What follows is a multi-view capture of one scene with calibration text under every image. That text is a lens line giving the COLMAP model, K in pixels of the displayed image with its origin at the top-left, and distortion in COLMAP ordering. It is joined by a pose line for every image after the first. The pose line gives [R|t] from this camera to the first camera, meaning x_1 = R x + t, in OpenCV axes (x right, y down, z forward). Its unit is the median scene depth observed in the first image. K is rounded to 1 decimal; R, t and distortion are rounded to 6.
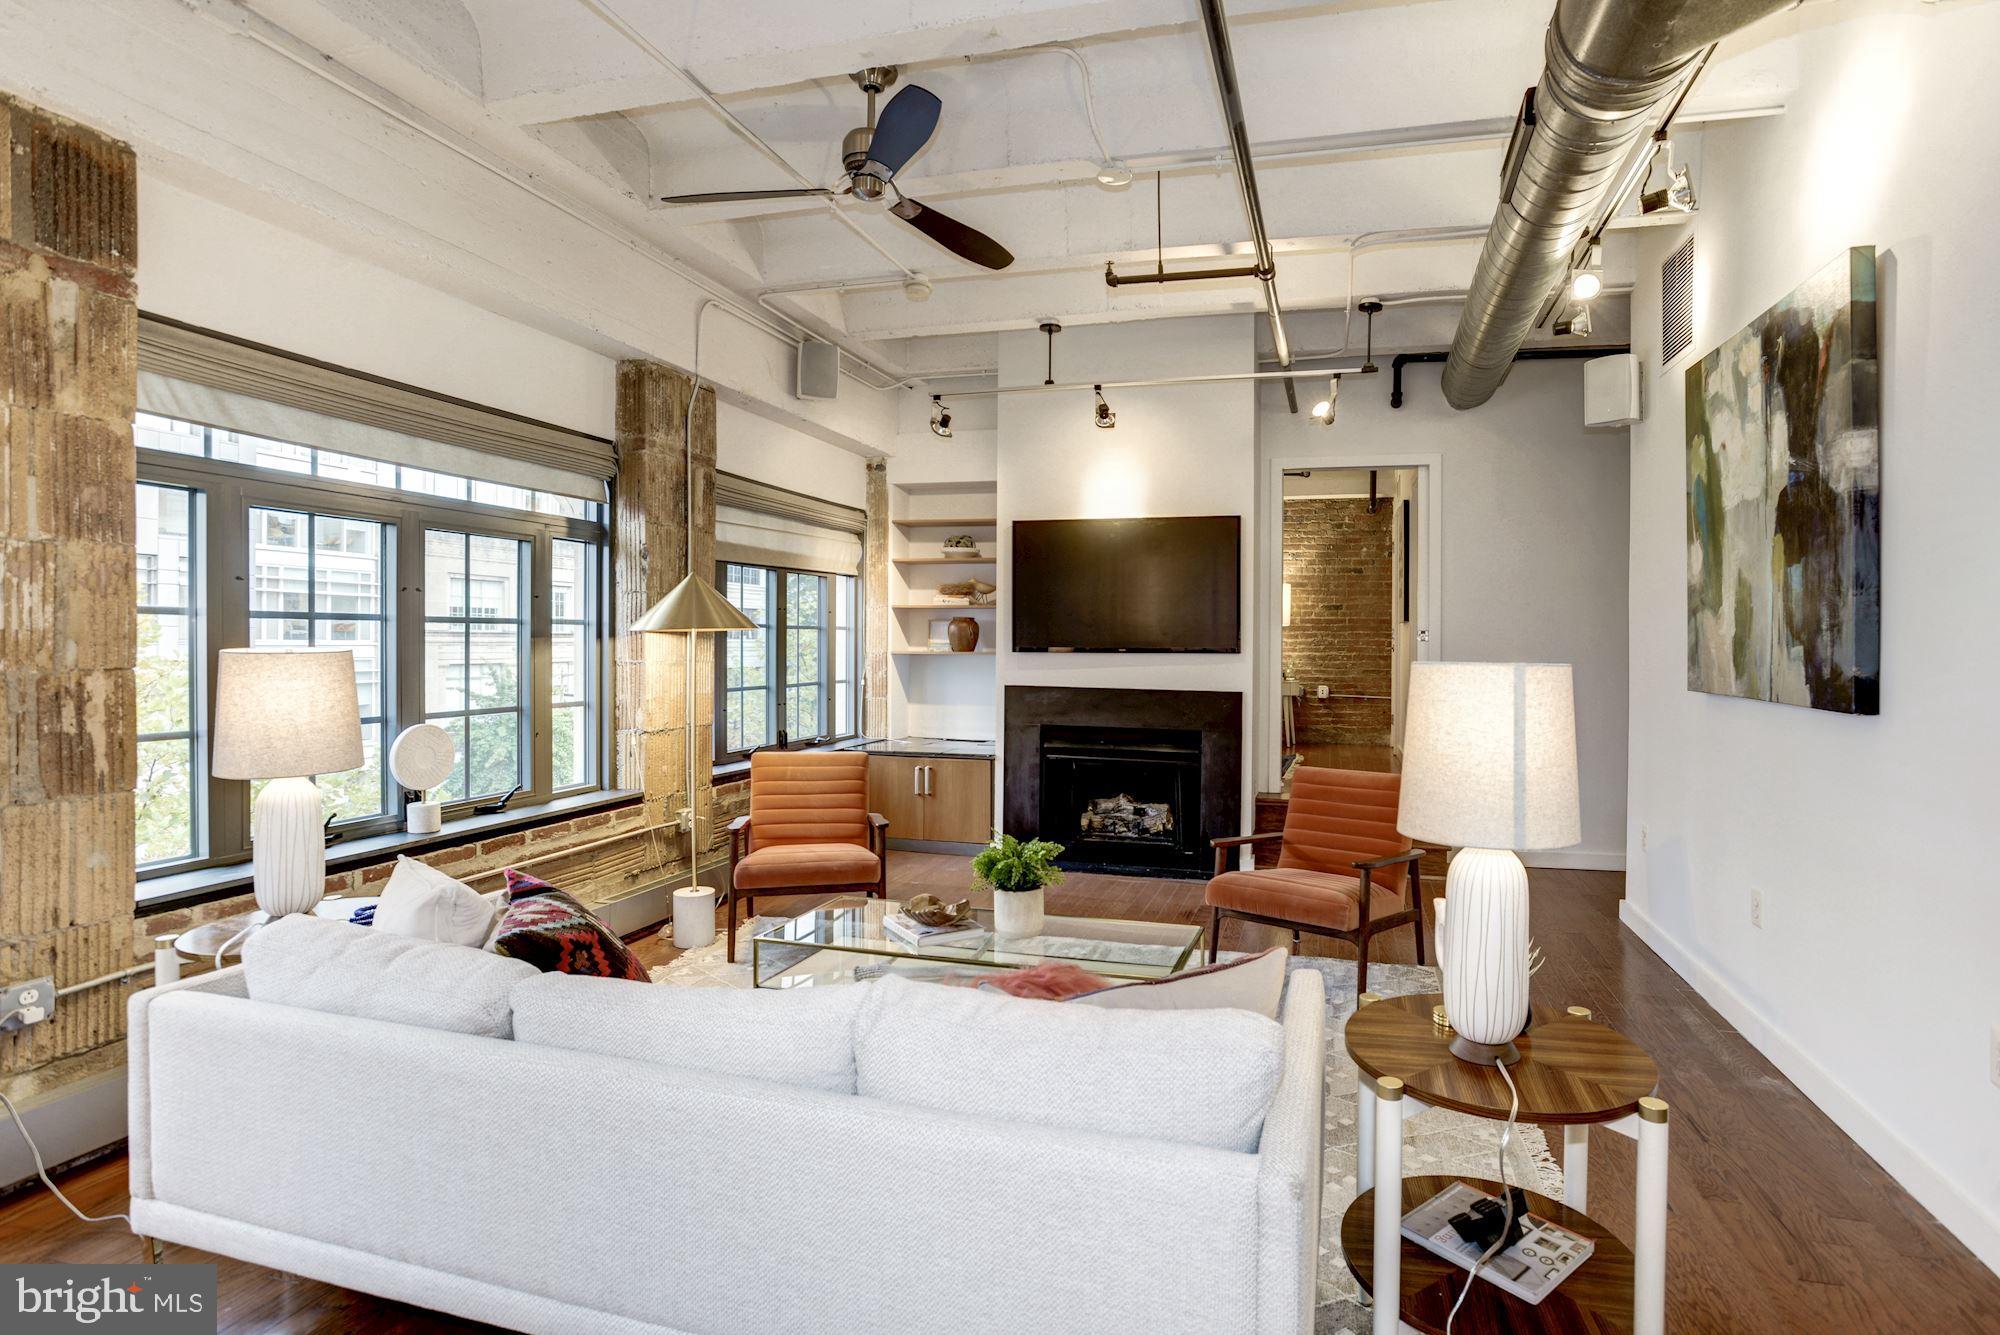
lens RADIAL K [[962.1, 0, 988.9], [0, 962.1, 660.5], [0, 0, 1]] dist [-0.038390, 0.010019]
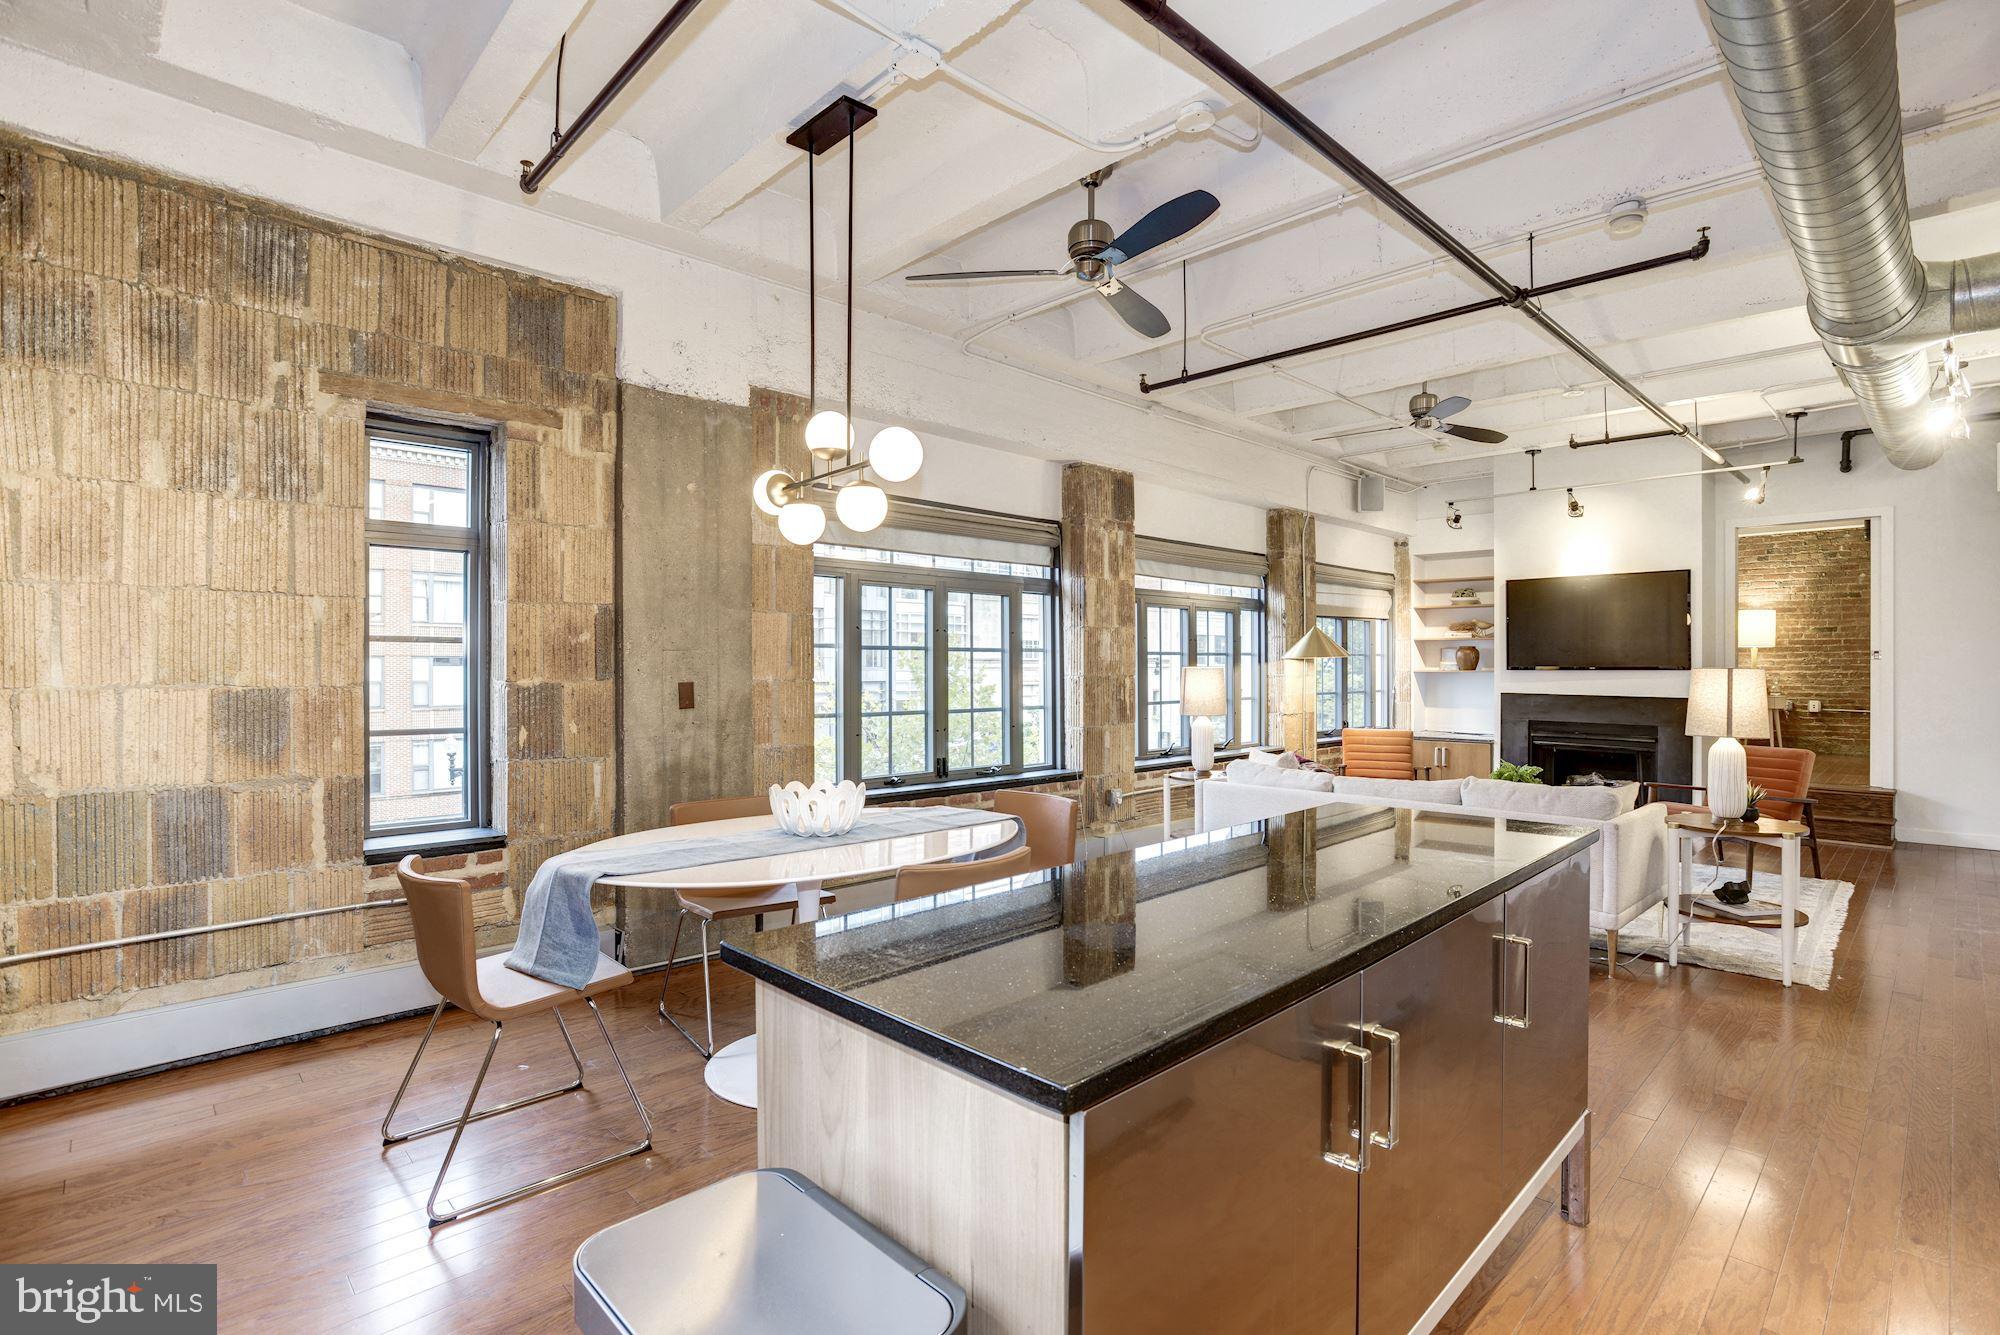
lens RADIAL K [[962.1, 0, 1012.5], [0, 962.1, 672.0], [0, 0, 1]] dist [-0.038390, 0.010019]
pose [[0.903478, -0.004865, -0.428607, -0.032745], [-0.001166, 0.999904, -0.013807, 0.014652], [0.428633, 0.012975, 0.903386, -0.611024]]
